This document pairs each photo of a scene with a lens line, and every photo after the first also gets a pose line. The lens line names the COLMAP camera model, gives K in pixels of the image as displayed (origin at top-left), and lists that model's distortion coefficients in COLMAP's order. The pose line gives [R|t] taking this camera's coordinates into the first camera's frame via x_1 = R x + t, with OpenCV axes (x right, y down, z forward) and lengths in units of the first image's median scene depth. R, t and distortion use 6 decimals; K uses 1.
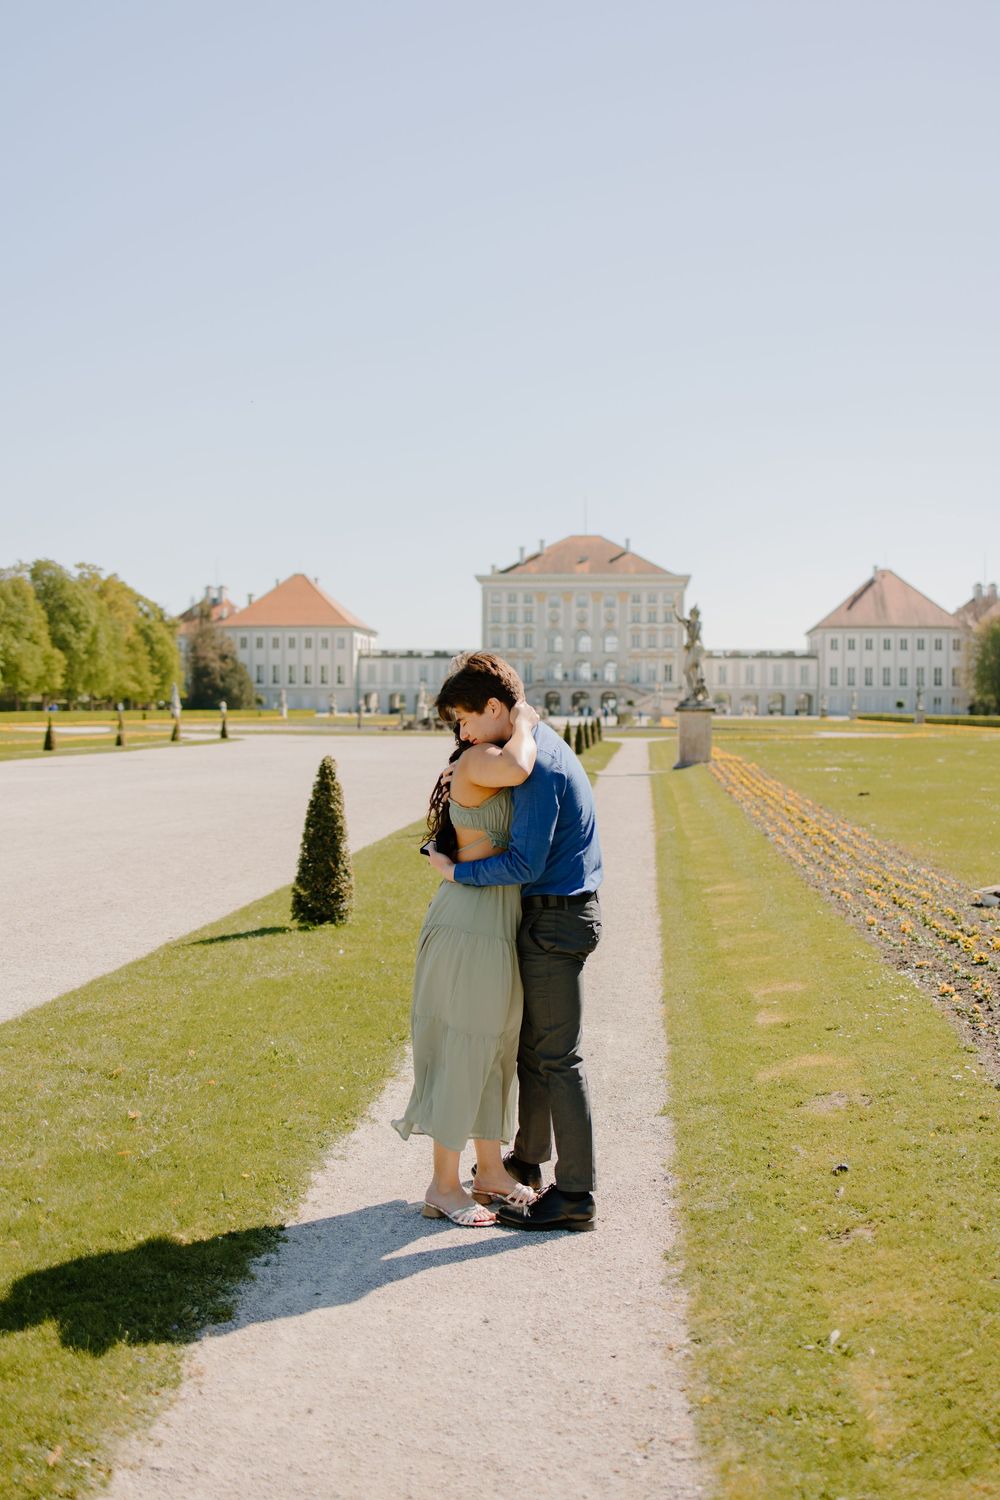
lens RADIAL K [[1727.7, 0, 509.7], [0, 1727.7, 745.1], [0, 0, 1]] dist [0.038484, -0.011658]
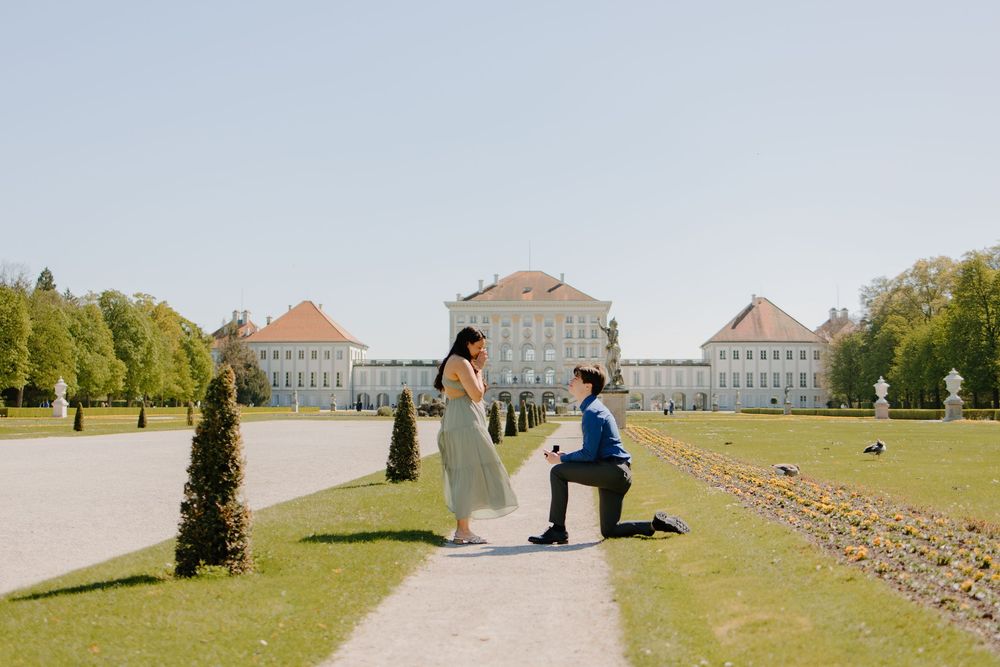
lens RADIAL K [[1143.3, 0, 502.6], [0, 1143.3, 330.1], [0, 0, 1]] dist [-0.071588, -0.000348]
pose [[0.999992, -0.002002, 0.003389, 0.020917], [0.002245, 0.997306, -0.073320, -0.014855], [-0.003233, 0.073327, 0.997303, 0.153012]]
